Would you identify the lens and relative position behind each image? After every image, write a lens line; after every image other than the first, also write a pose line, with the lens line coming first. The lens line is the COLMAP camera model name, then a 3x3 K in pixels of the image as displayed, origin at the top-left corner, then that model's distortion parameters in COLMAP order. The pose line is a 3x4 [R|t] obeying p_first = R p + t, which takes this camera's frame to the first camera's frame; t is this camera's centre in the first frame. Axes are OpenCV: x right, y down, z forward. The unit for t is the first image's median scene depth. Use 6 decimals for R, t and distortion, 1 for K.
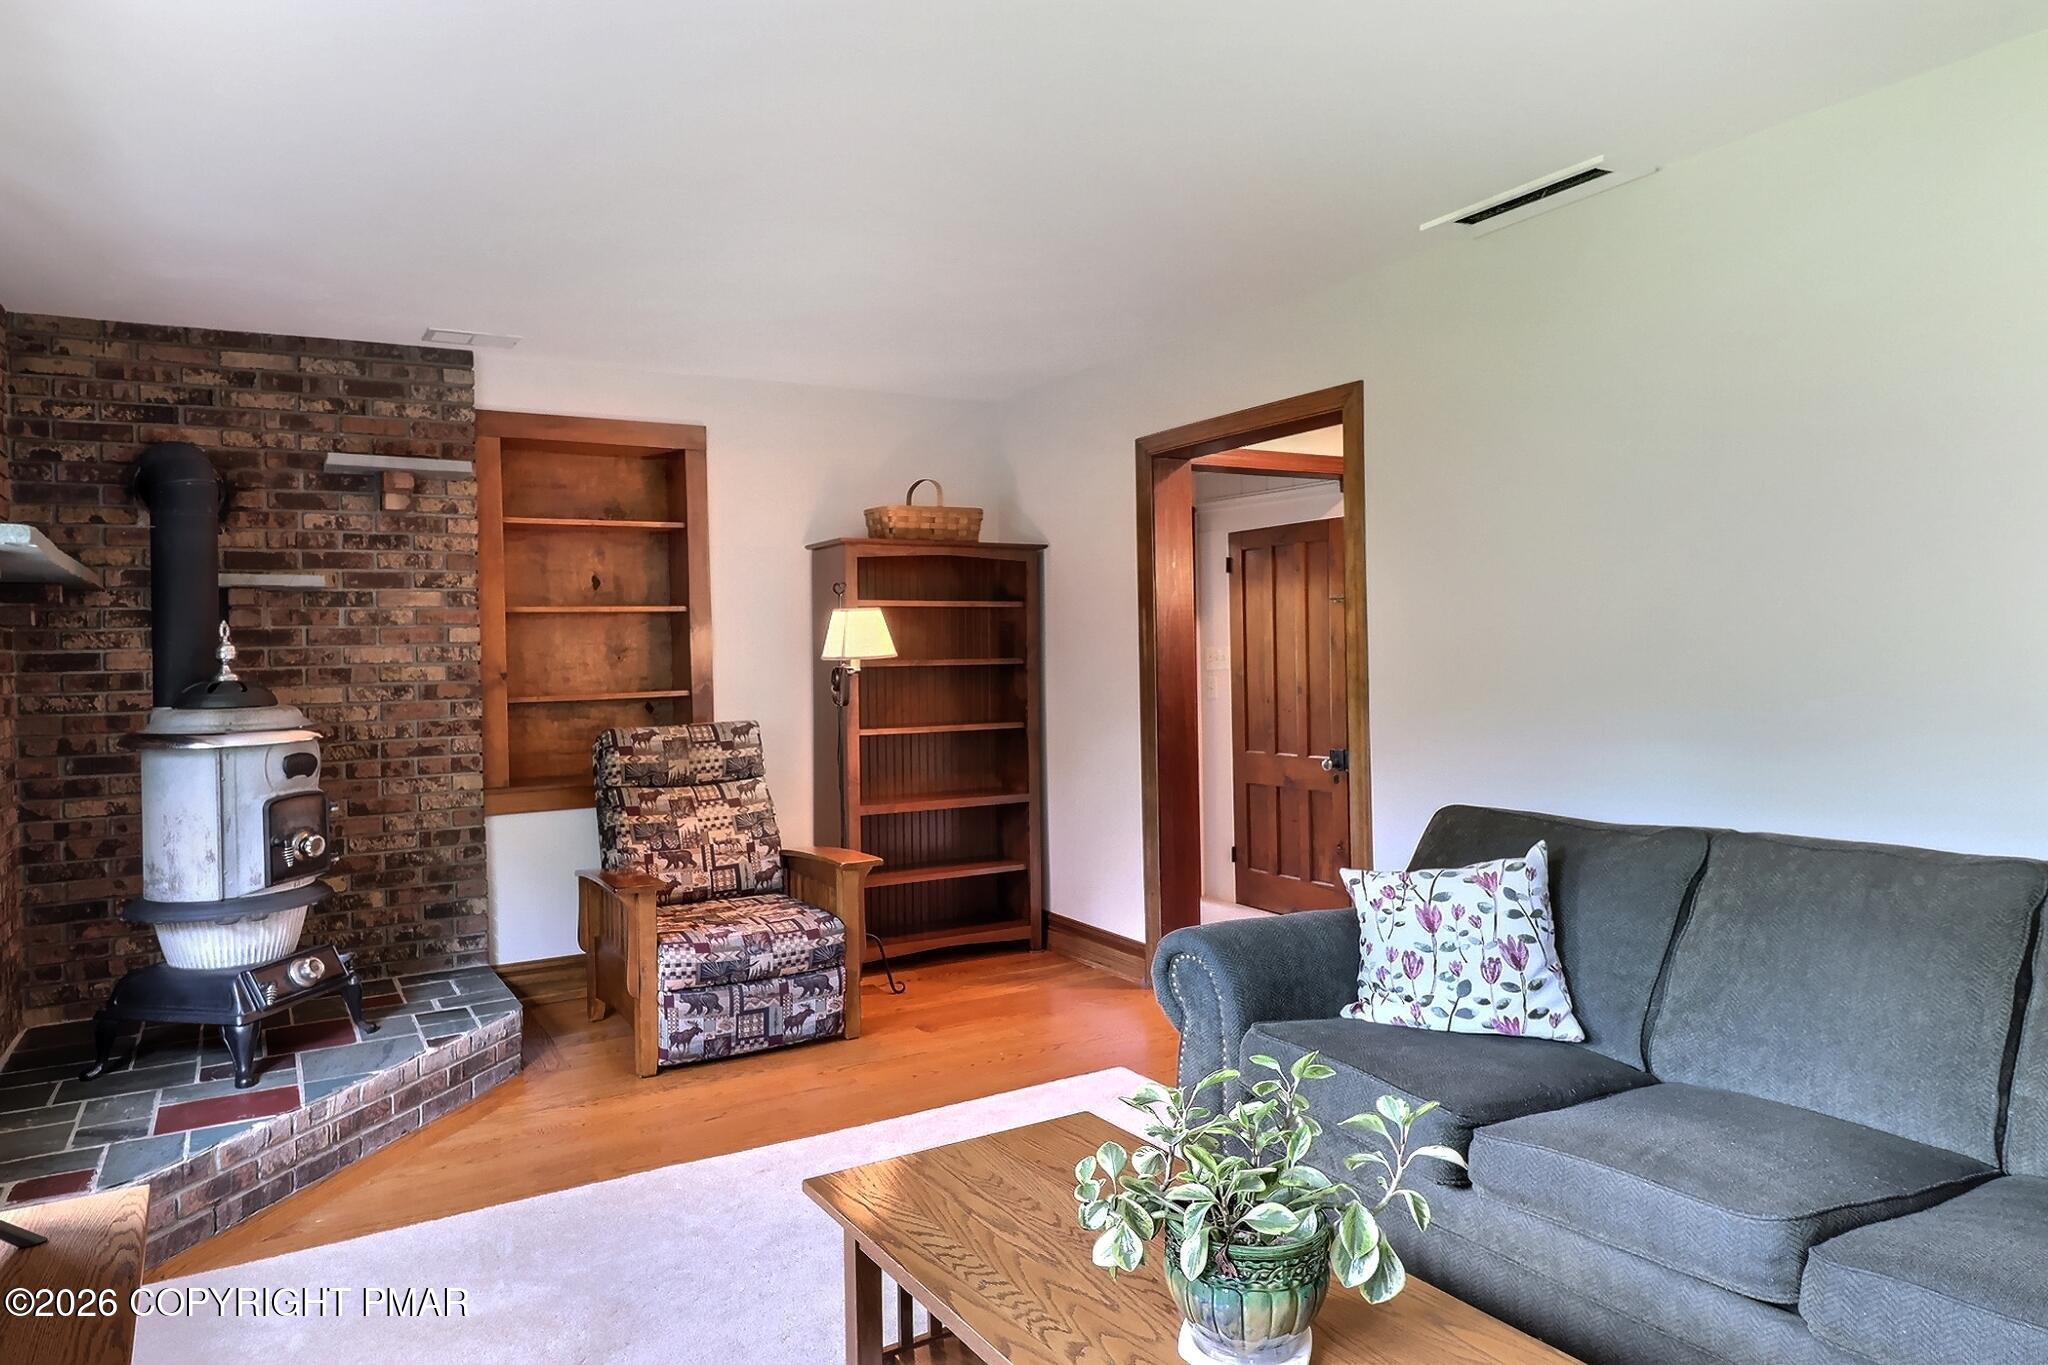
lens RADIAL K [[1186.2, 0, 1022.2], [0, 1186.2, 657.3], [0, 0, 1]] dist [0.006308, -0.008549]
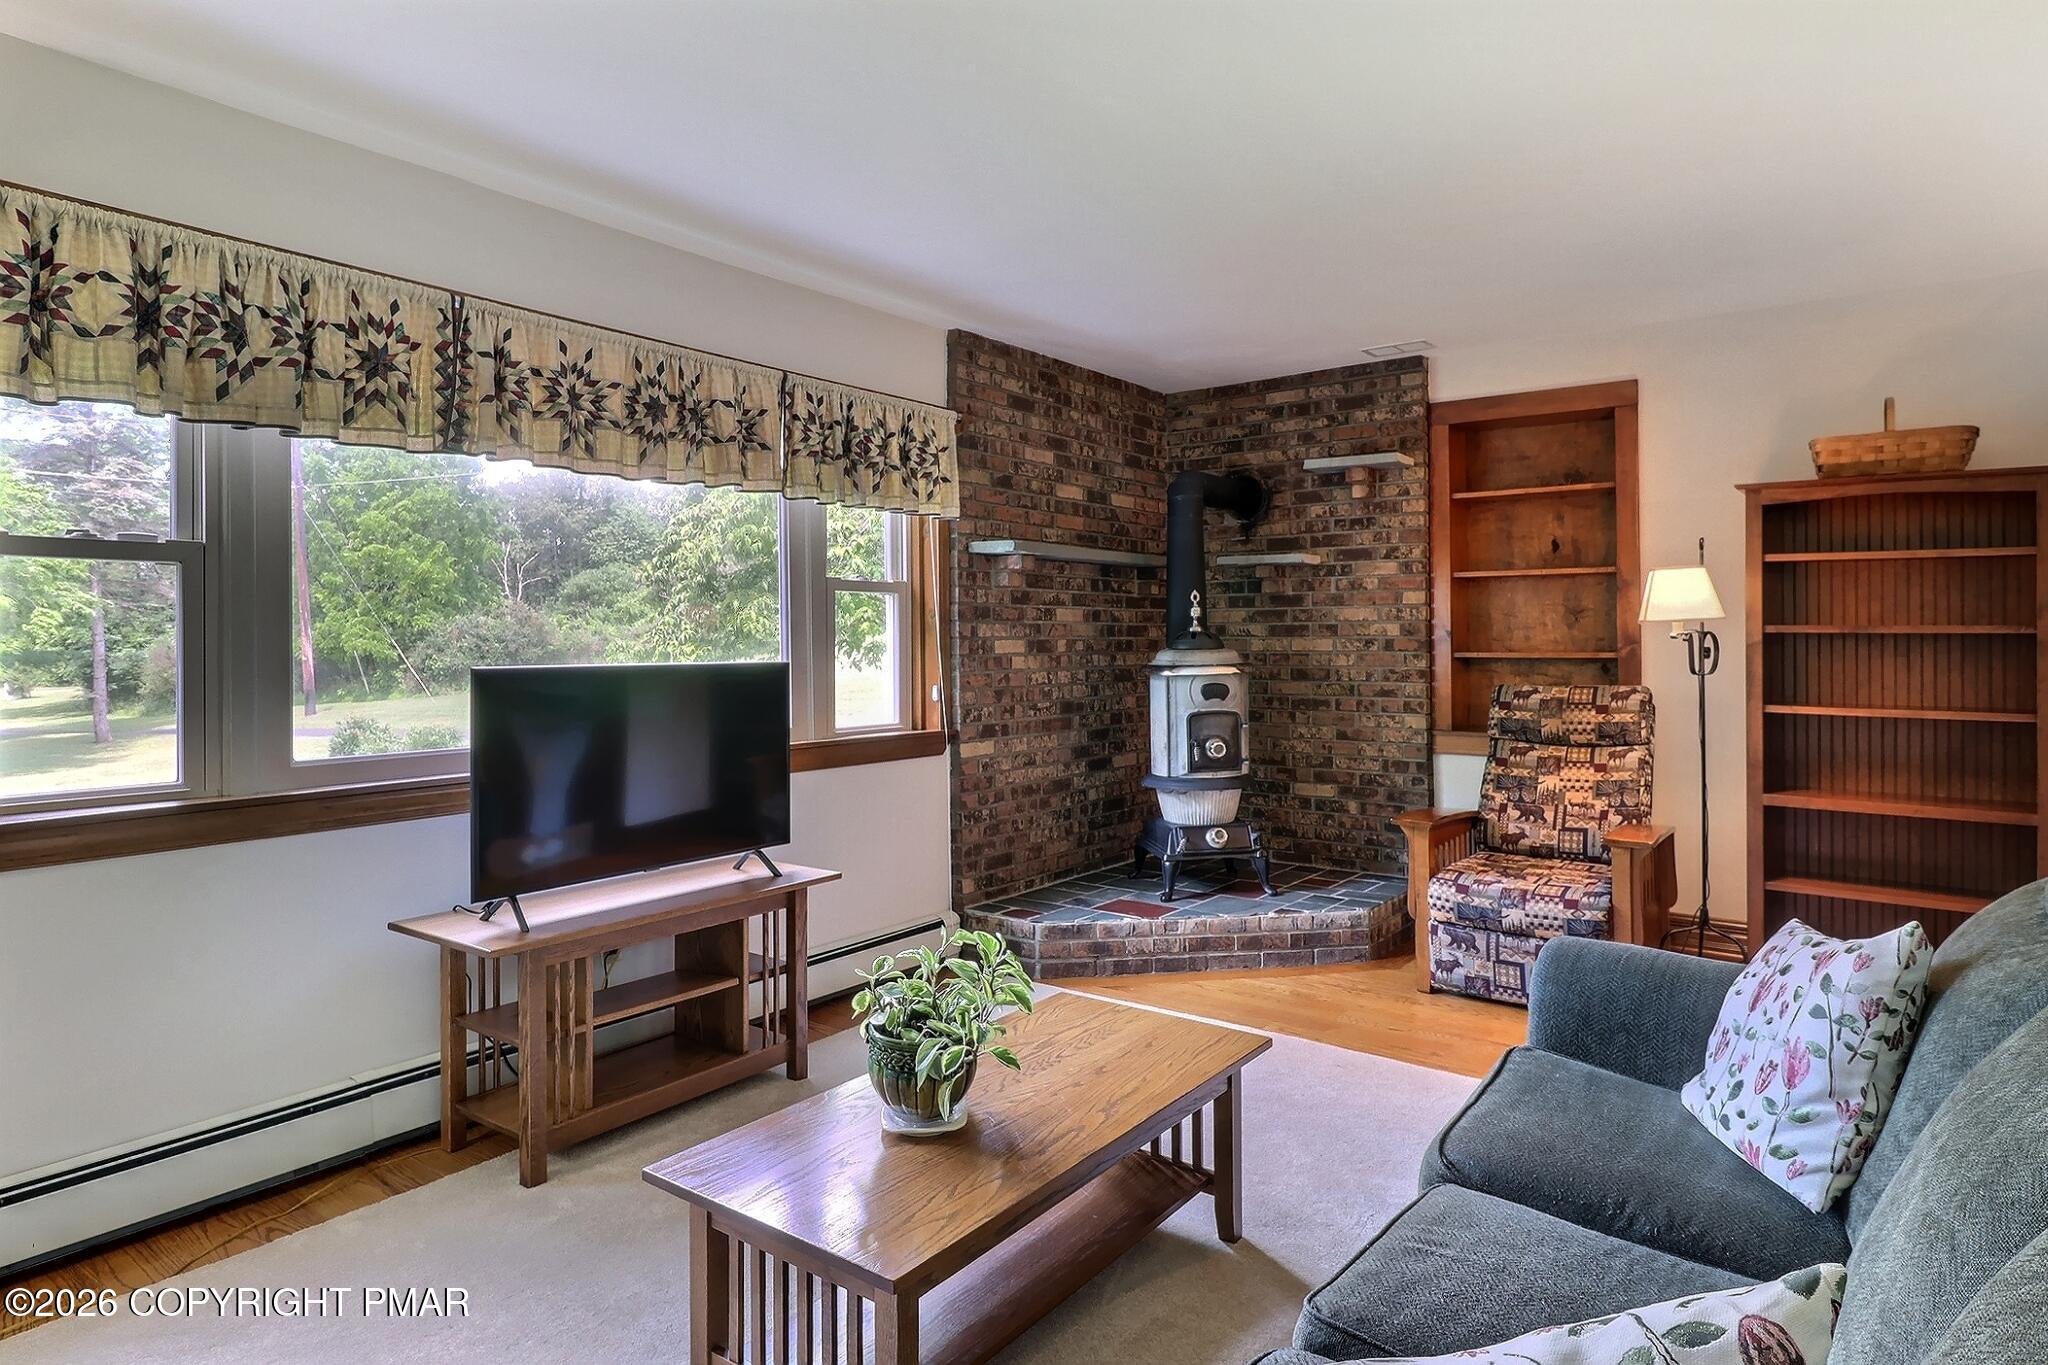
lens RADIAL K [[1200.7, 0, 1033.6], [0, 1200.7, 641.6], [0, 0, 1]] dist [-0.001571, -0.018088]
pose [[0.397014, 0.028694, -0.917364, 0.487915], [-0.007276, 0.999578, 0.028117, -0.006098], [0.917784, -0.004488, 0.397055, 0.182533]]
